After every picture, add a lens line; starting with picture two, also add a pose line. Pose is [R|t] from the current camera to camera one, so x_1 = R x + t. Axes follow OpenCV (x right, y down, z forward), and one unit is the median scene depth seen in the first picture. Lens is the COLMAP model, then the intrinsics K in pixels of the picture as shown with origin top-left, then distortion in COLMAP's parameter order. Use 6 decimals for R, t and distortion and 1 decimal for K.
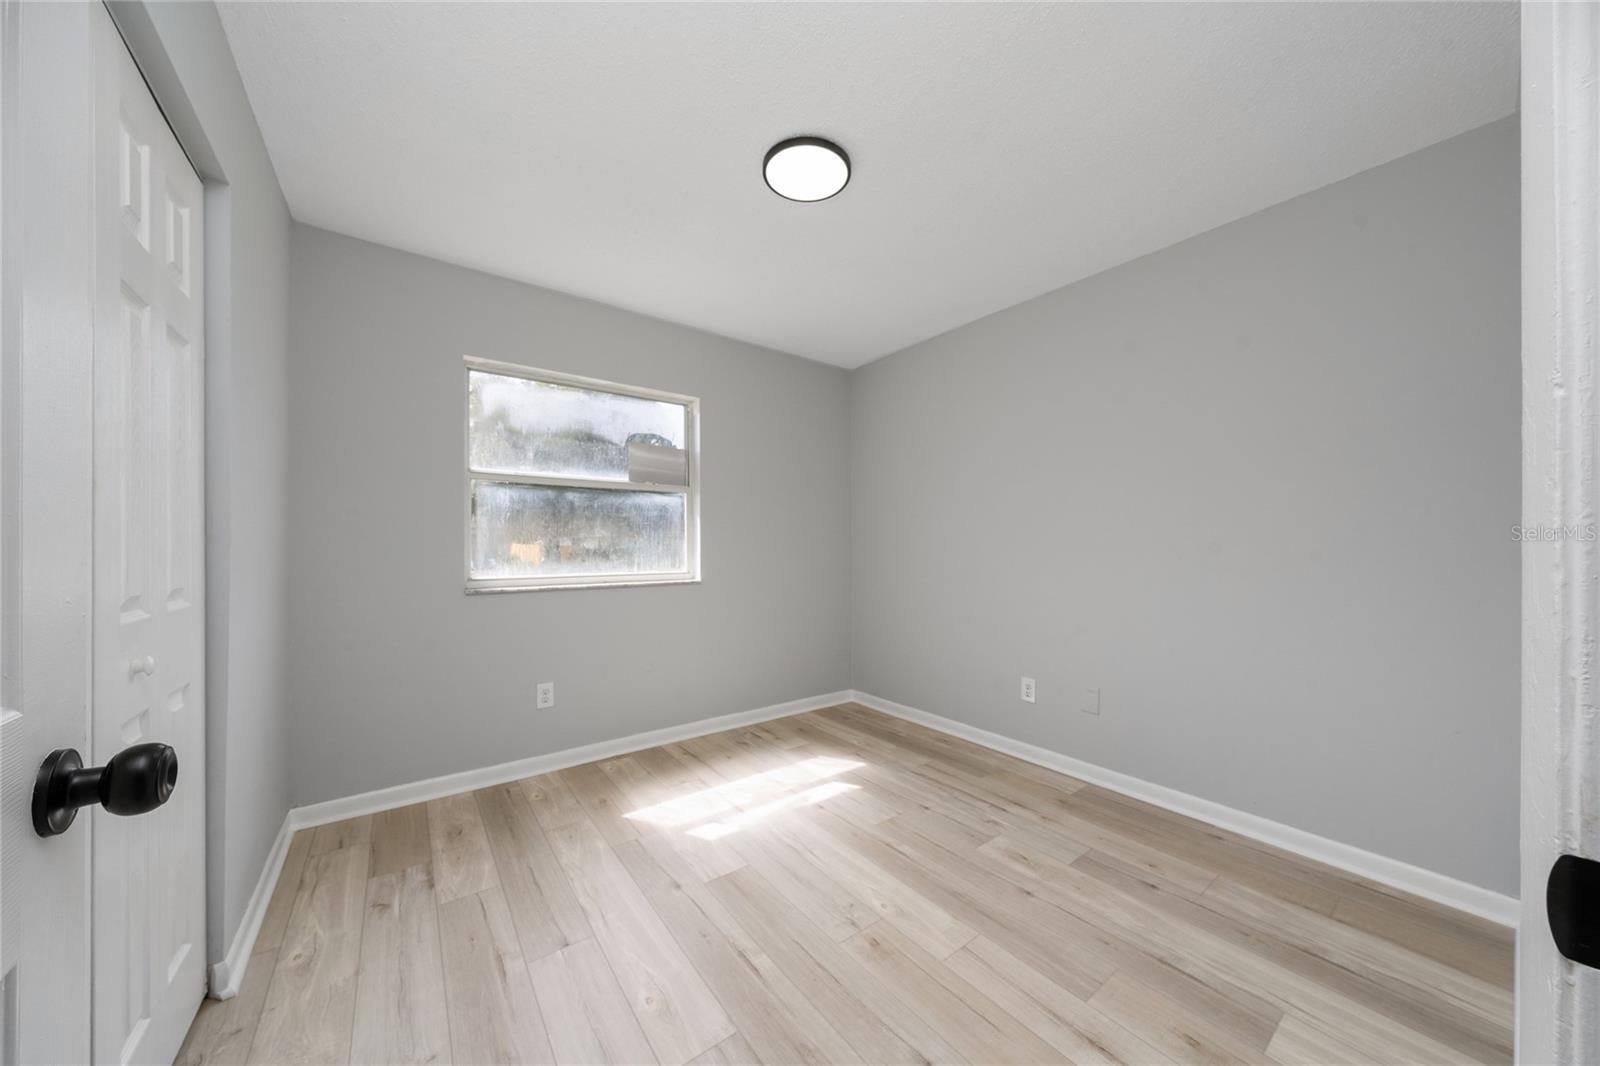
lens RADIAL K [[535.1, 0, 800.0], [0, 535.1, 533.0], [0, 0, 1]] dist [0.018777, 0.000005]
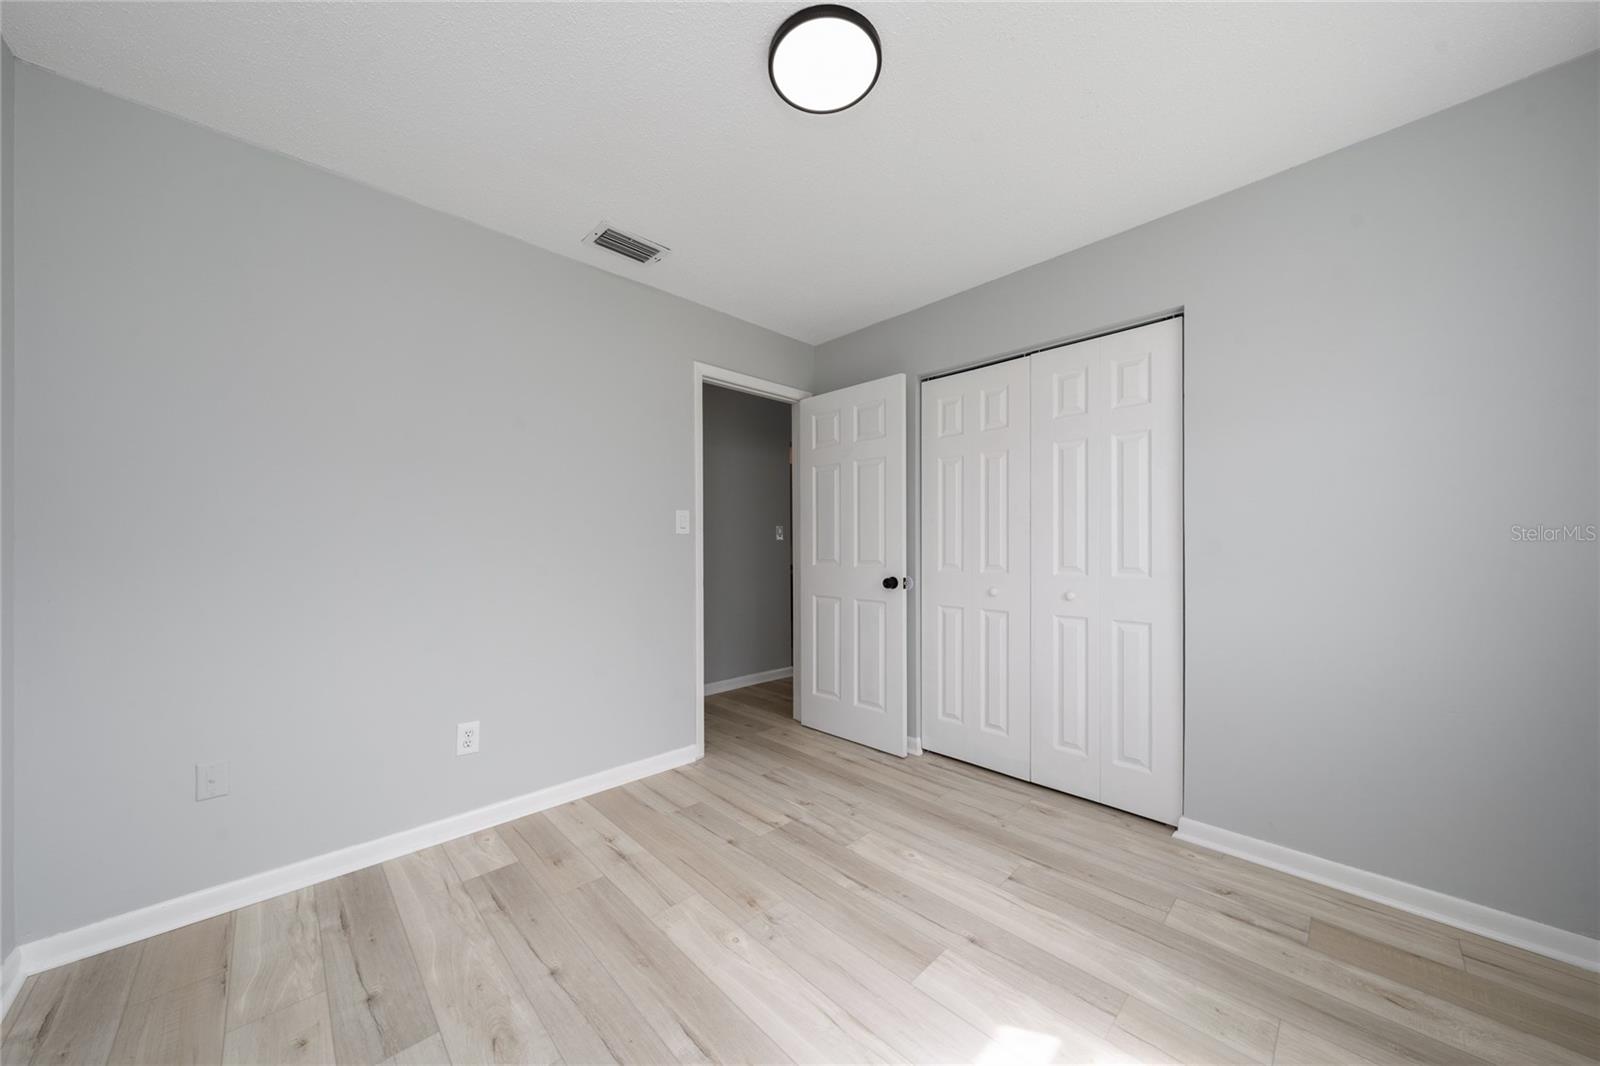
lens RADIAL K [[557.8, 0, 800.0], [0, 557.8, 533.0], [0, 0, 1]] dist [-0.001075, -0.000110]
pose [[-0.991652, -0.002194, -0.128926, 0.171824], [0.004534, 0.998644, -0.051867, 0.054583], [0.128865, -0.052019, -0.990297, 1.989255]]
